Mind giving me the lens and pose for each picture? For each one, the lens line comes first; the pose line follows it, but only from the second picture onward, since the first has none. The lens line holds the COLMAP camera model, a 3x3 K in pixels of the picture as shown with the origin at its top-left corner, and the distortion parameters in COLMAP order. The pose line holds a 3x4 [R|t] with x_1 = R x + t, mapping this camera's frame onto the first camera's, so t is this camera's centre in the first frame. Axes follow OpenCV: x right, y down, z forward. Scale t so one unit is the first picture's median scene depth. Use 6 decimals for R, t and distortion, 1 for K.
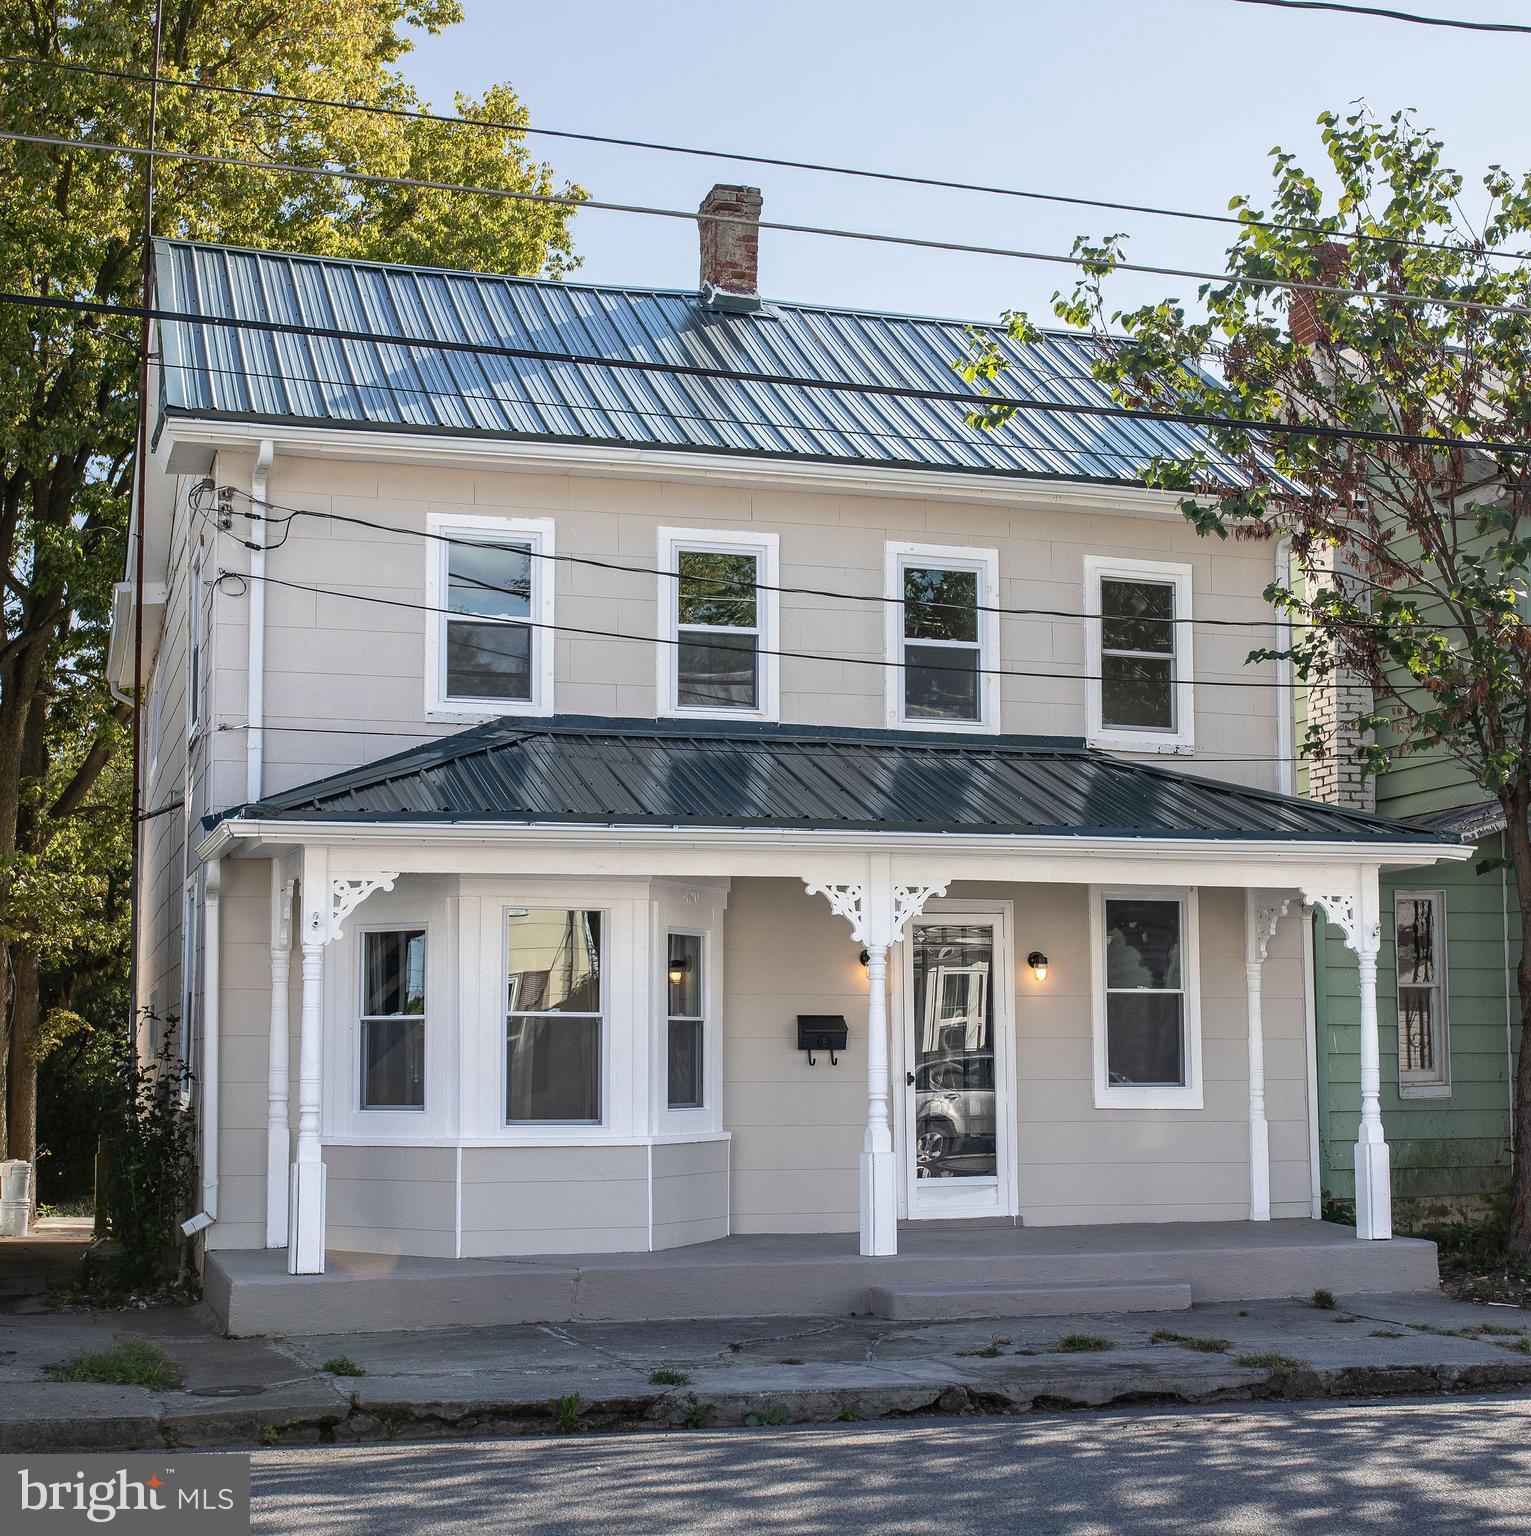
lens RADIAL K [[2701.6, 0, 765.5], [0, 2701.6, 768.0], [0, 0, 1]] dist [-0.058452, 0.042029]
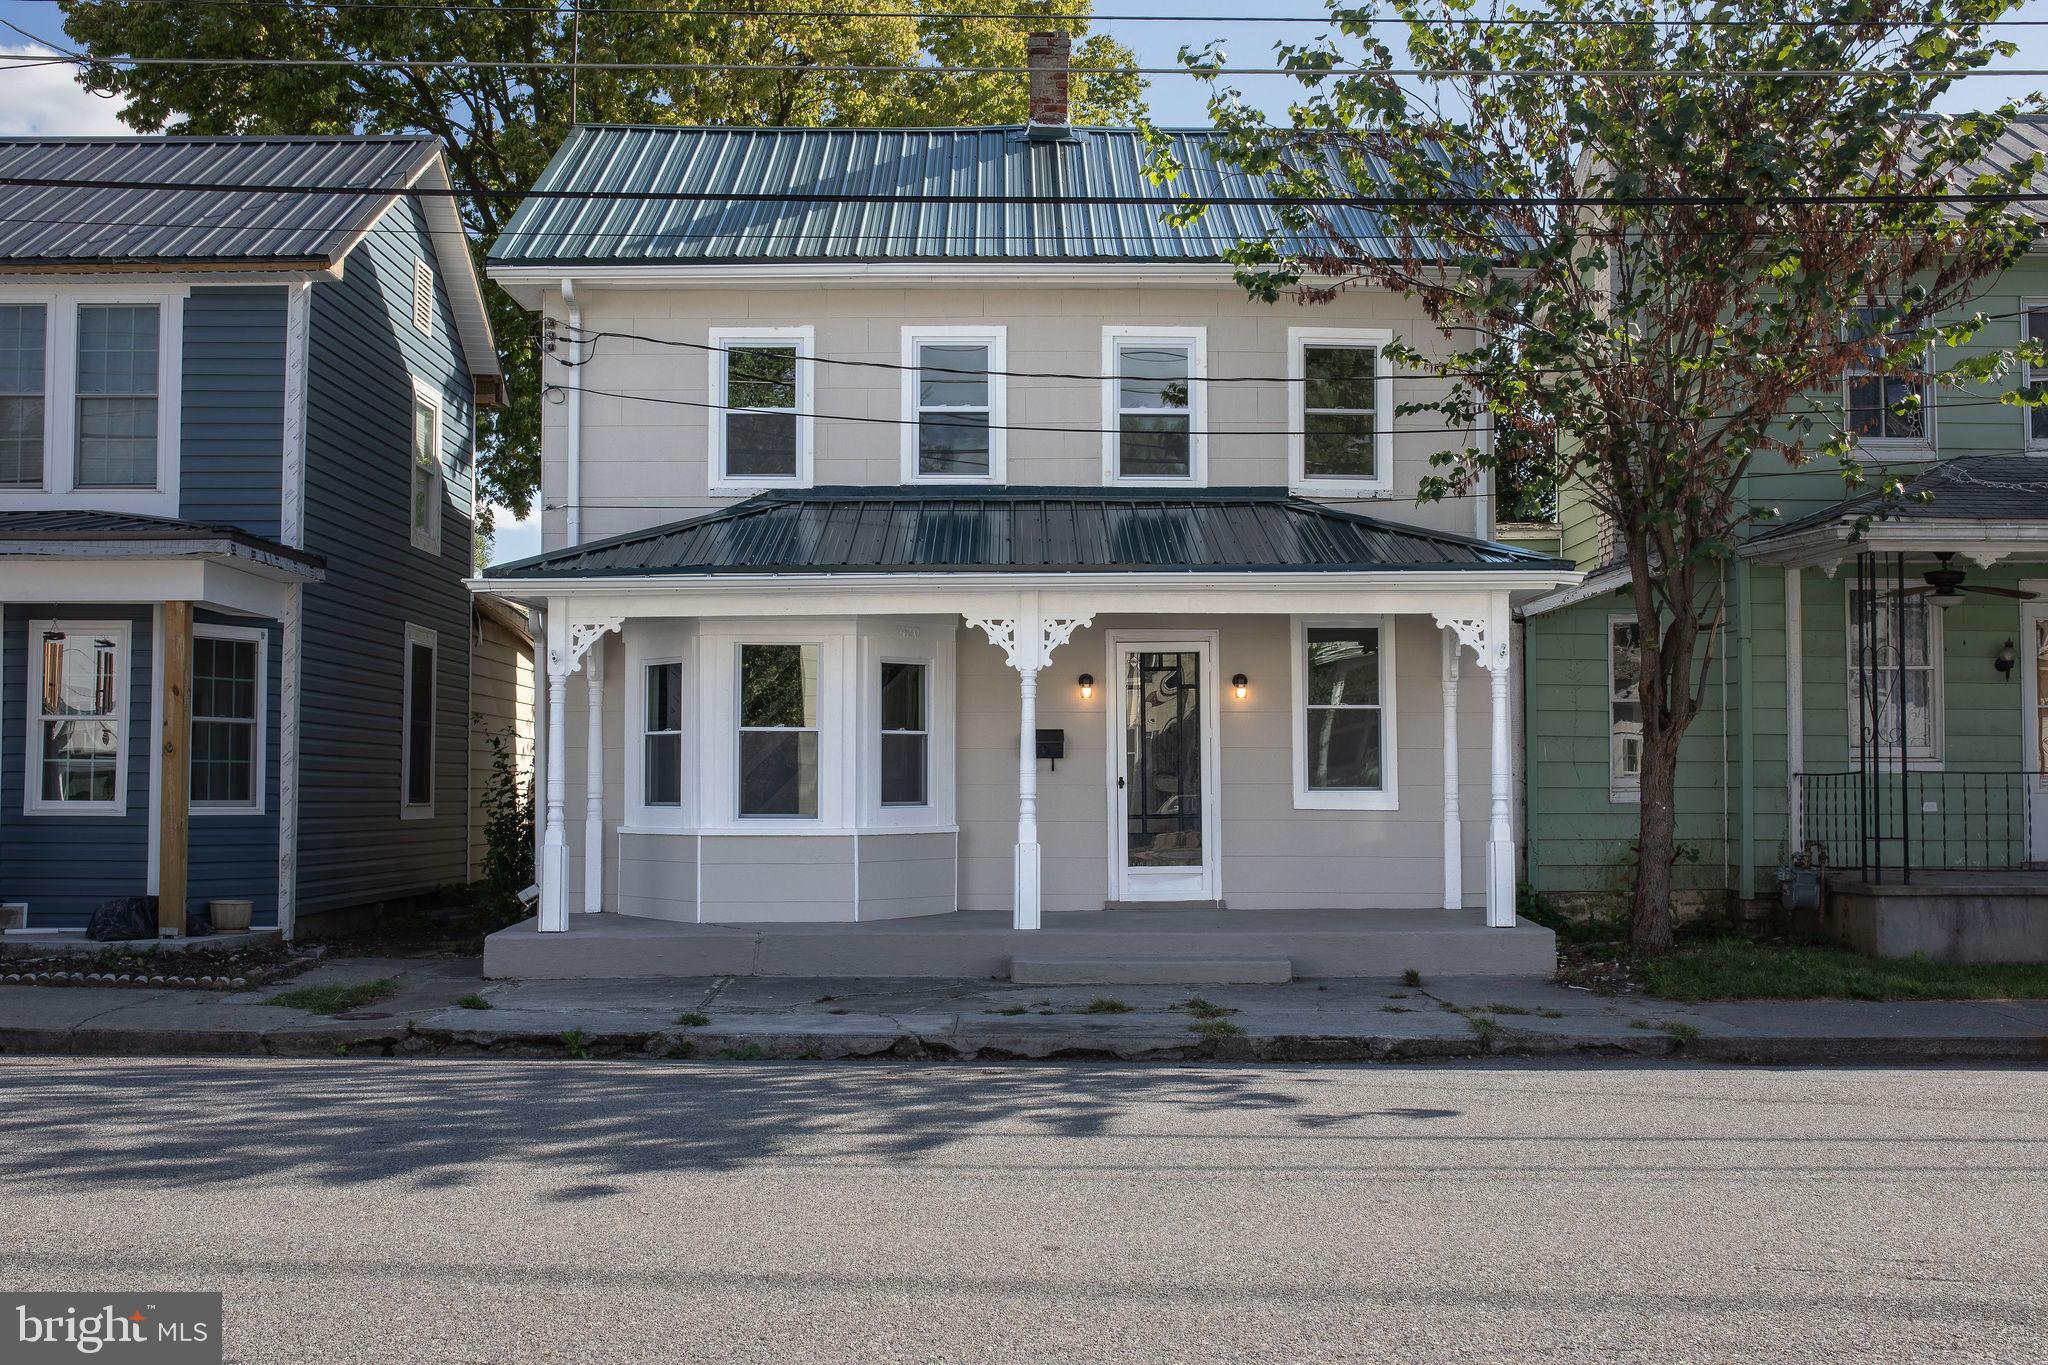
lens RADIAL K [[2188.4, 0, 1024.0], [0, 2188.4, 682.5], [0, 0, 1]] dist [-0.055605, 0.002223]
pose [[0.944816, -0.013234, -0.327333, 0.335237], [0.034388, 0.997670, 0.058921, 0.013930], [0.325790, -0.066926, 0.943070, 0.088304]]
